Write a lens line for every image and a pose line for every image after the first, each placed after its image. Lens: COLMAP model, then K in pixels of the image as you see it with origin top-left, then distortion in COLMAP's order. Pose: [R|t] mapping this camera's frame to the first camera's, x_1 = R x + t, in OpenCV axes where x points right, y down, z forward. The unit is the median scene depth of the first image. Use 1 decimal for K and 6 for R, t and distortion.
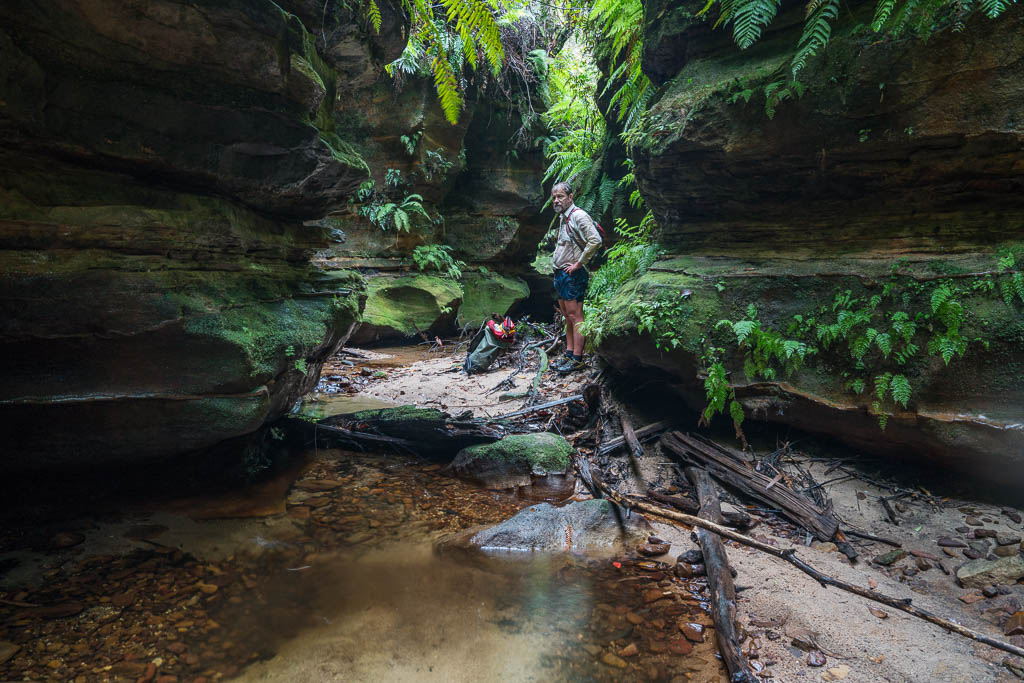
lens RADIAL K [[710.2, 0, 511.3], [0, 710.2, 341.2], [0, 0, 1]] dist [0.000105, 0.000045]
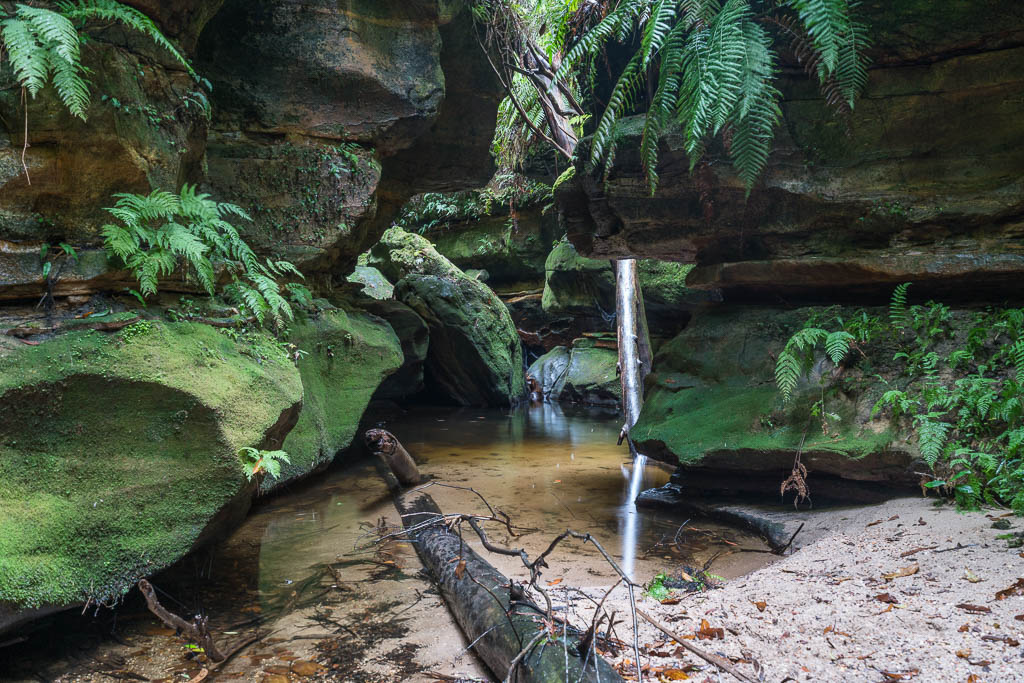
lens RADIAL K [[995.4, 0, 512.8], [0, 995.4, 341.4], [0, 0, 1]] dist [0.020919, 0.000000]
pose [[0.952190, -0.044301, 0.302278, -0.106379], [0.059645, 0.997348, -0.041717, -0.062614], [-0.299628, 0.057751, 0.952307, 0.630351]]
